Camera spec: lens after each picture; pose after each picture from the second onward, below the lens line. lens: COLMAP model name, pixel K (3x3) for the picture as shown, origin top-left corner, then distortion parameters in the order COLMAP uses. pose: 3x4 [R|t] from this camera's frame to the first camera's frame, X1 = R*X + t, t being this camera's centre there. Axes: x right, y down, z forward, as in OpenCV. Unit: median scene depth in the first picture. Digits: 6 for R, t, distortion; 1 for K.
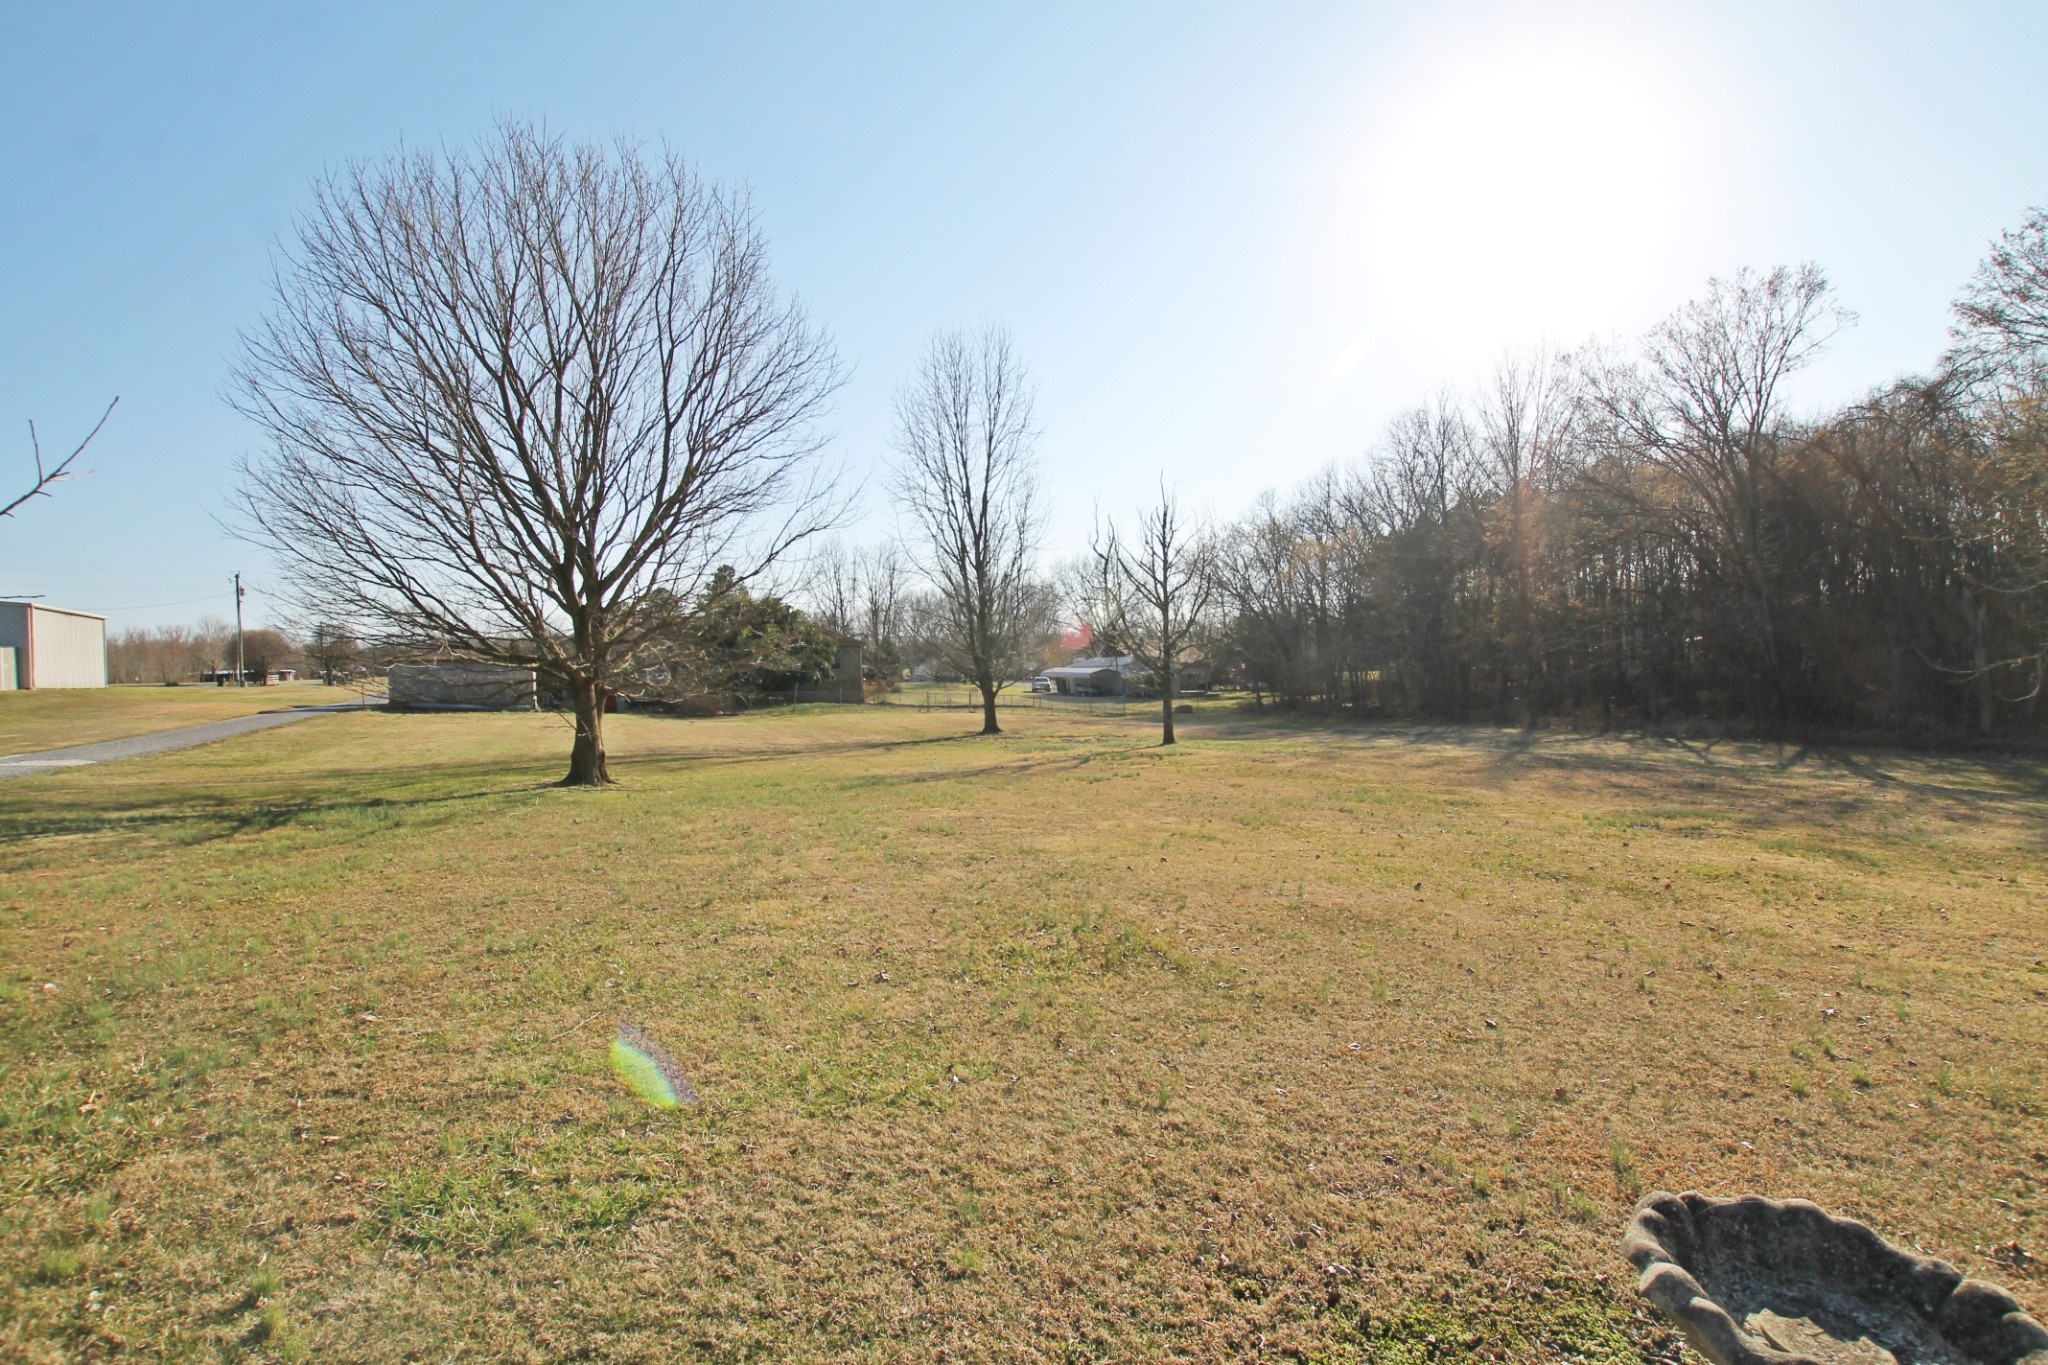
lens RADIAL K [[950.2, 0, 1031.4], [0, 950.2, 674.9], [0, 0, 1]] dist [-0.031297, 0.002859]
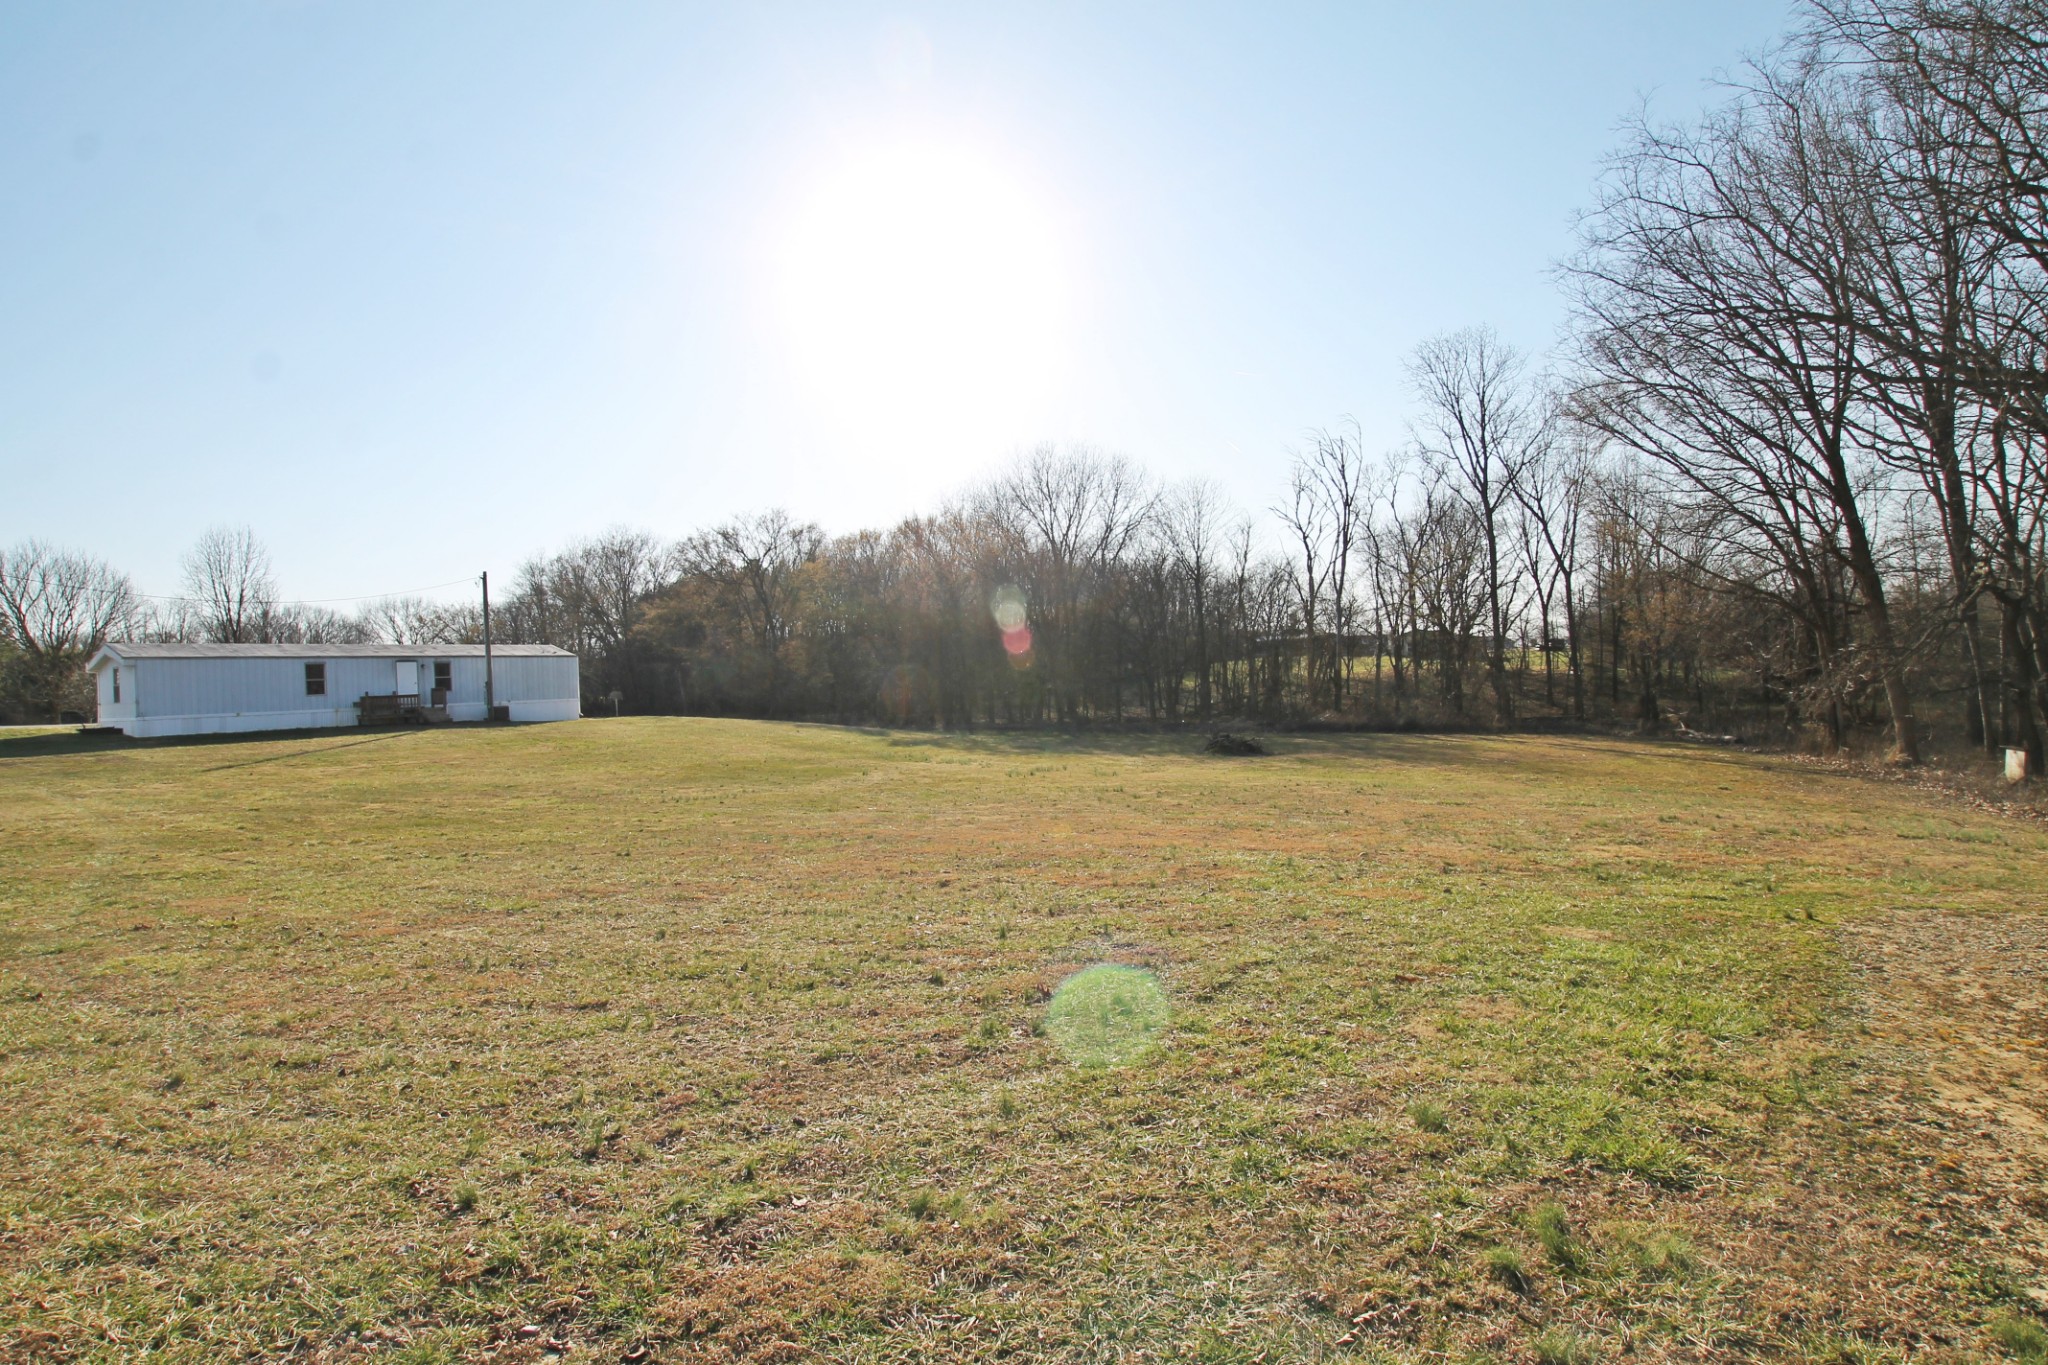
lens RADIAL K [[950.2, 0, 1026.0], [0, 950.2, 689.1], [0, 0, 1]] dist [-0.031297, 0.002859]
pose [[0.830001, -0.003160, 0.557754, 0.189908], [0.008176, 0.999945, -0.006502, -0.000283], [-0.557703, 0.009957, 0.829981, -1.258405]]
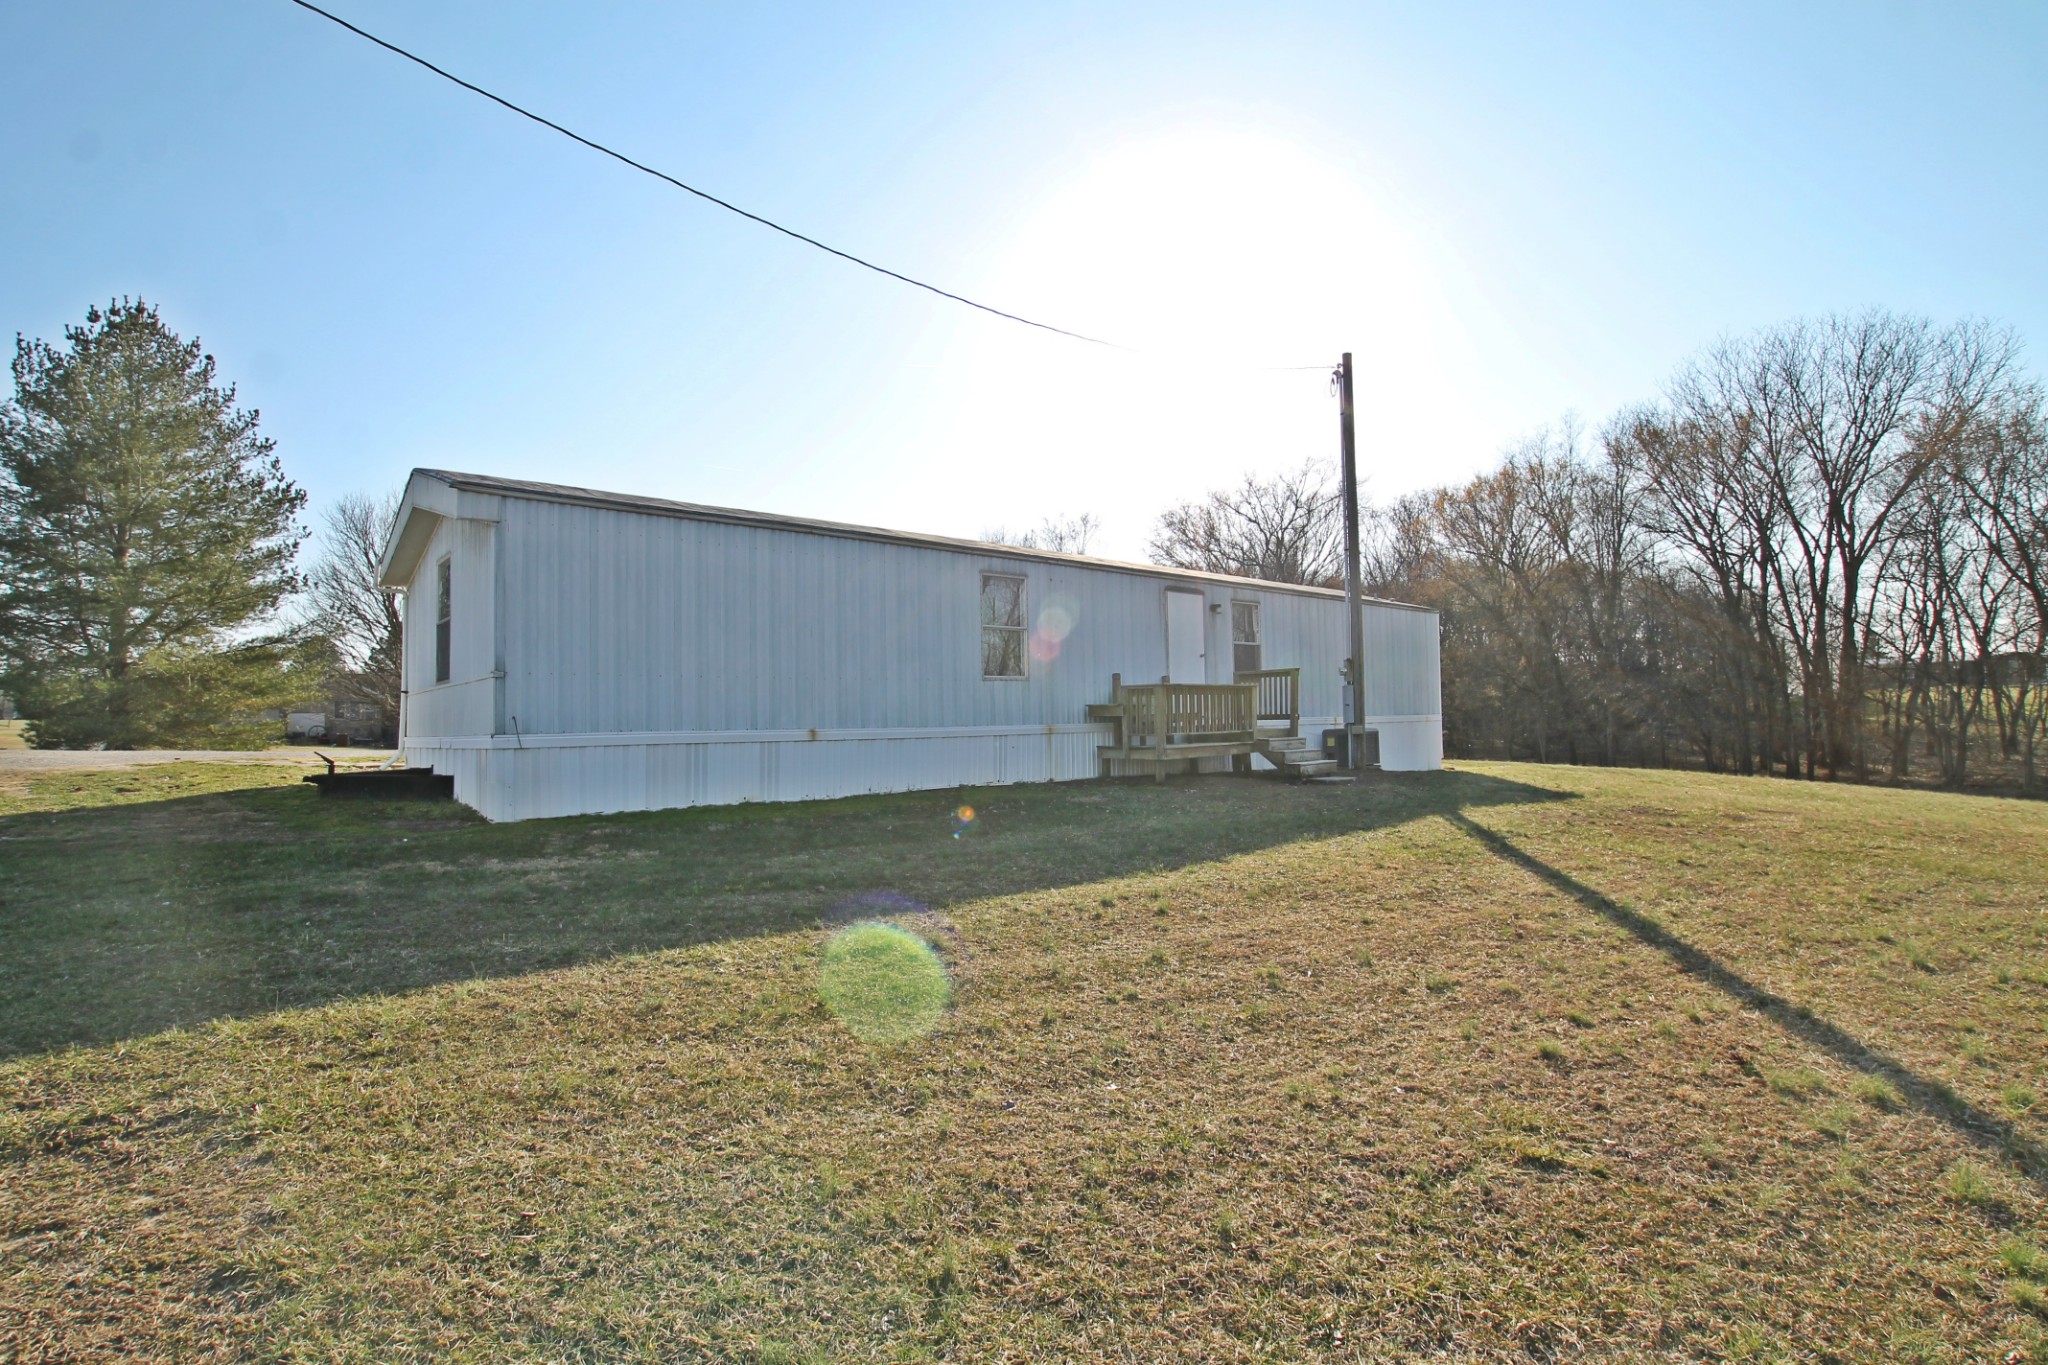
lens RADIAL K [[950.2, 0, 1038.5], [0, 950.2, 688.5], [0, 0, 1]] dist [-0.031297, 0.002859]
pose [[0.948860, 0.024750, 0.314725, 0.077906], [-0.010924, 0.998899, -0.045619, 0.007626], [-0.315508, 0.039848, 0.948086, -0.591181]]
